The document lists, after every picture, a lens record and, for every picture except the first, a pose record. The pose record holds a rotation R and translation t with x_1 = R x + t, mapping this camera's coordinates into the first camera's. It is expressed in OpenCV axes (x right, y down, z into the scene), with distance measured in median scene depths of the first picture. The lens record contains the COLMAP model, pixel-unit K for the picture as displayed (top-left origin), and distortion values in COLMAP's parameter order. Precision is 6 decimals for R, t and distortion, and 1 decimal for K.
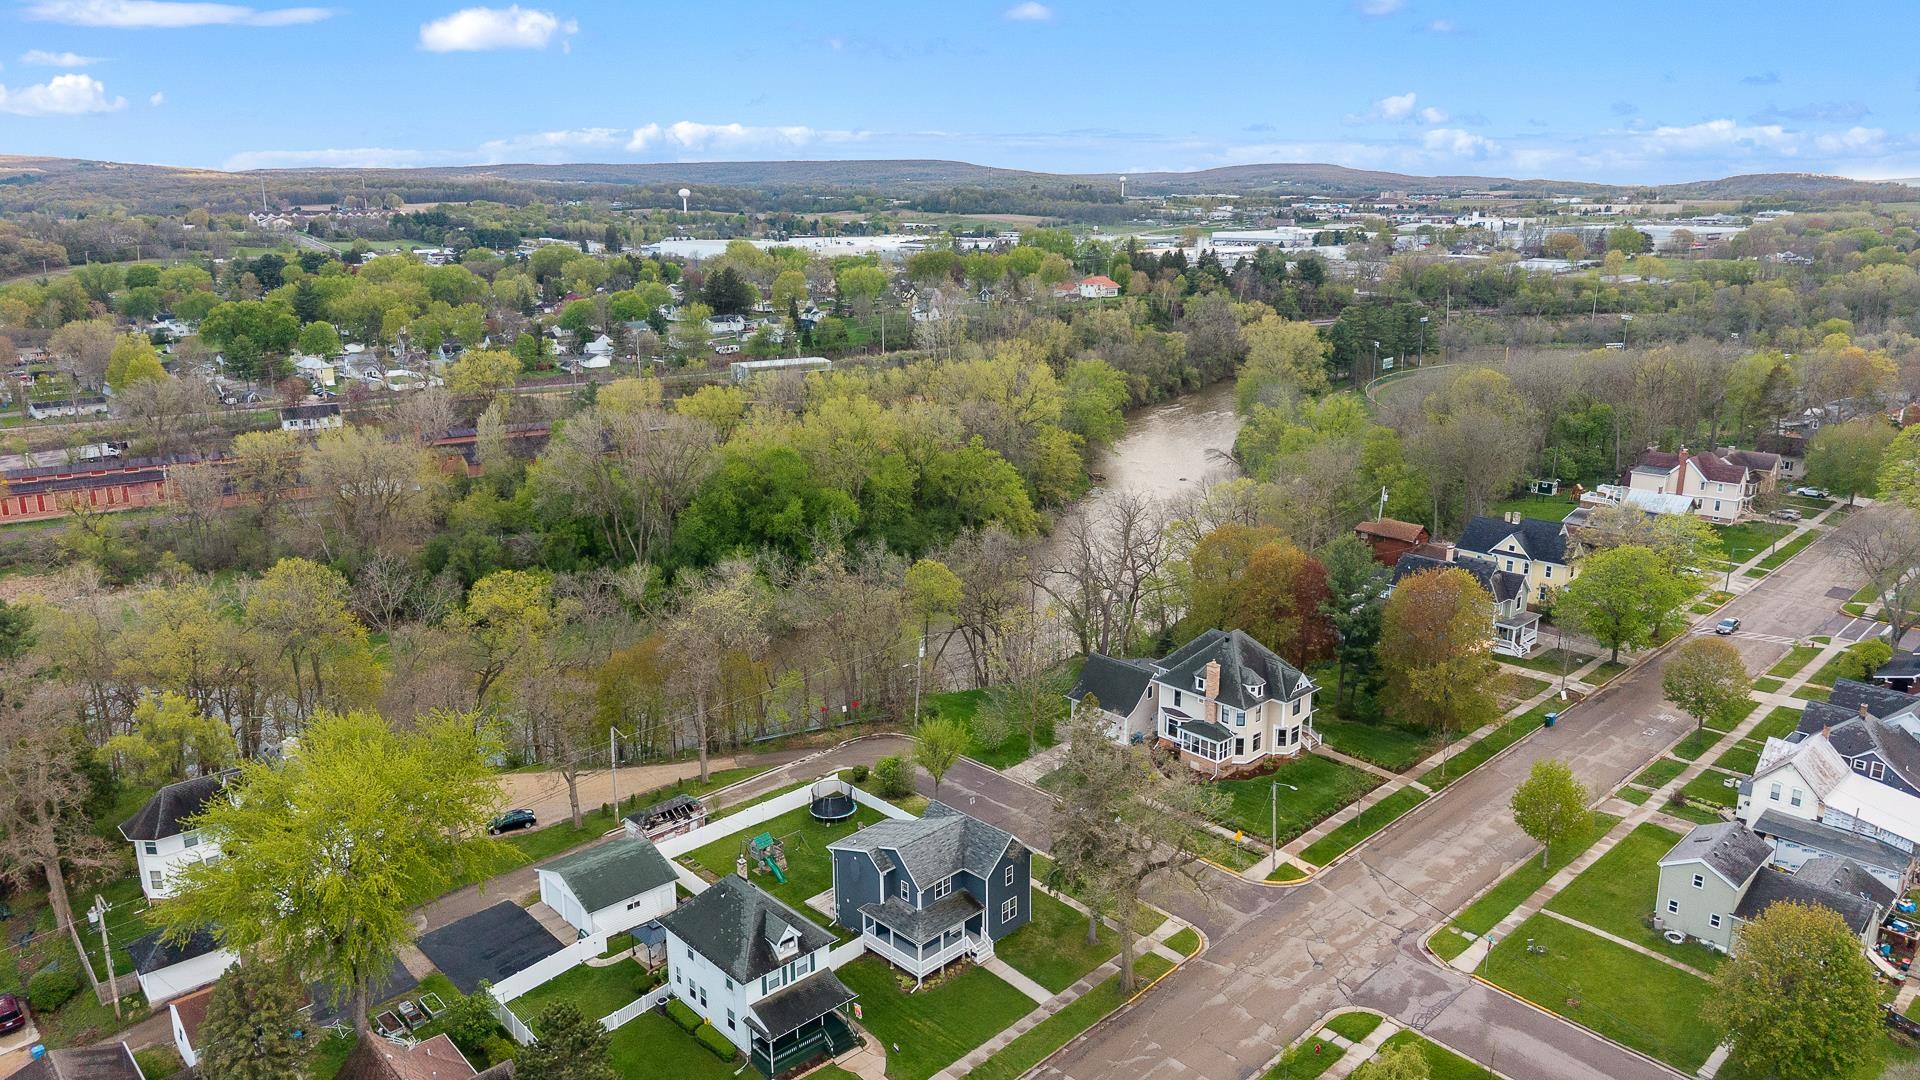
lens RADIAL K [[1319.2, 0, 960.0], [0, 1319.2, 540.0], [0, 0, 1]] dist [0.035286, -0.059237]
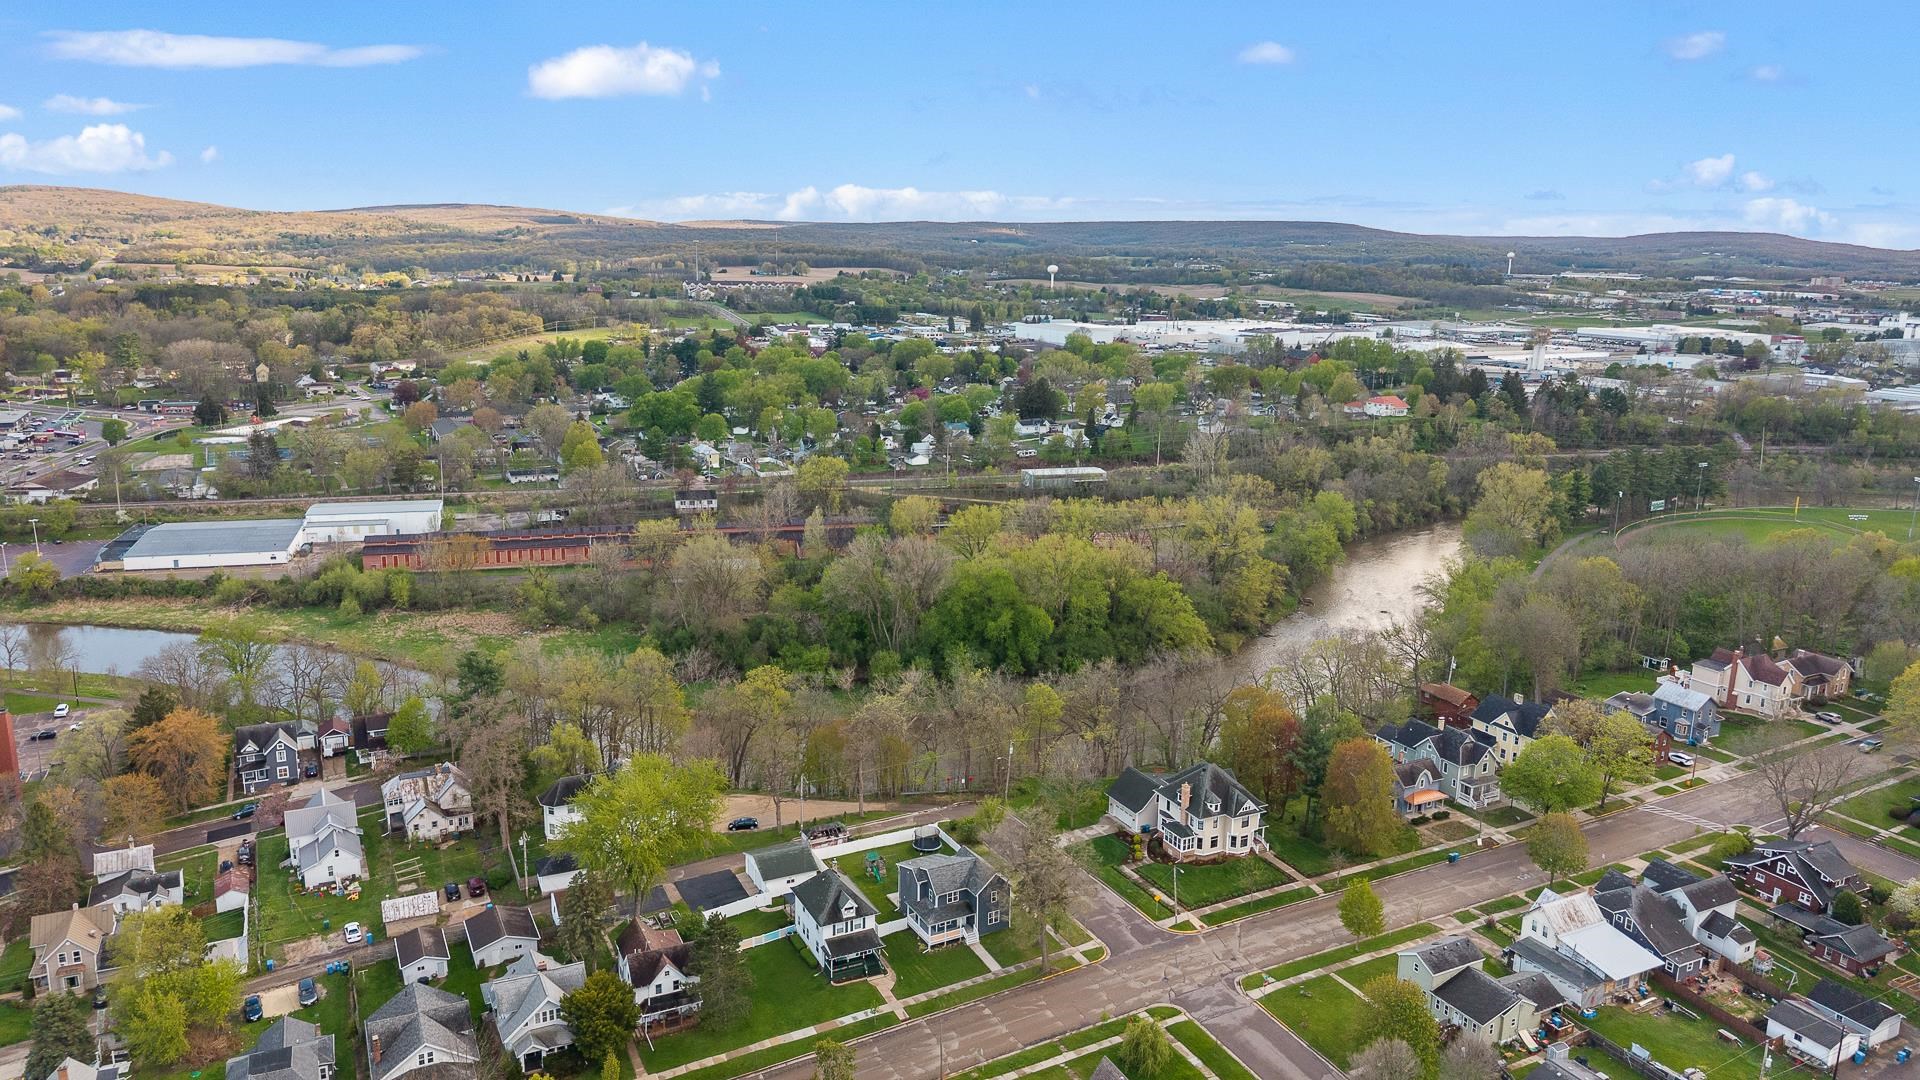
lens RADIAL K [[1336.0, 0, 960.0], [0, 1336.0, 540.0], [0, 0, 1]] dist [0.050593, -0.072433]
pose [[0.958668, 0.082617, -0.272268, 0.304066], [-0.092092, 0.995503, -0.022184, -0.113143], [0.269211, 0.046341, 0.961966, -0.488275]]
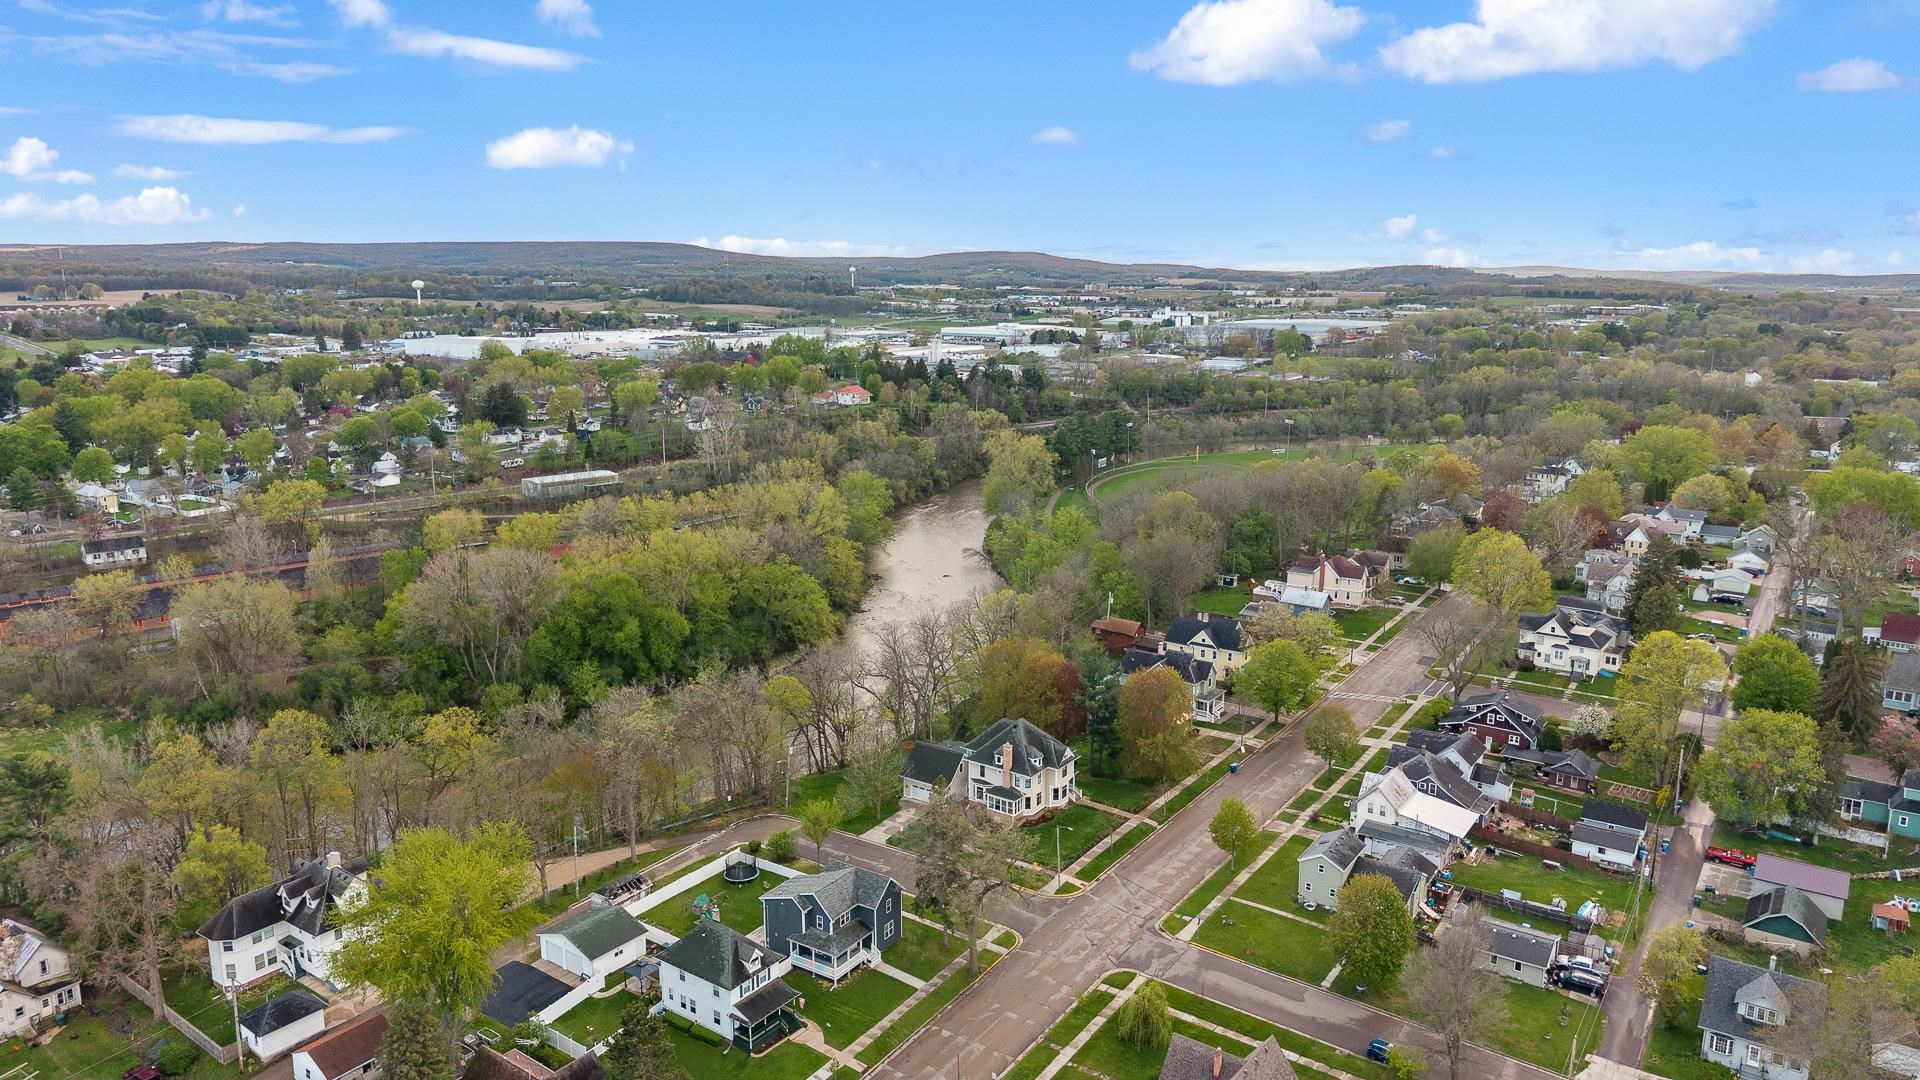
lens RADIAL K [[1302.1, 0, 966.1], [0, 1302.1, 498.1], [0, 0, 1]] dist [0.068071, -0.103009]
pose [[0.978071, -0.026881, 0.206529, -0.119532], [0.043858, 0.995983, -0.078067, -0.056020], [-0.203601, 0.085413, 0.975321, -0.338418]]
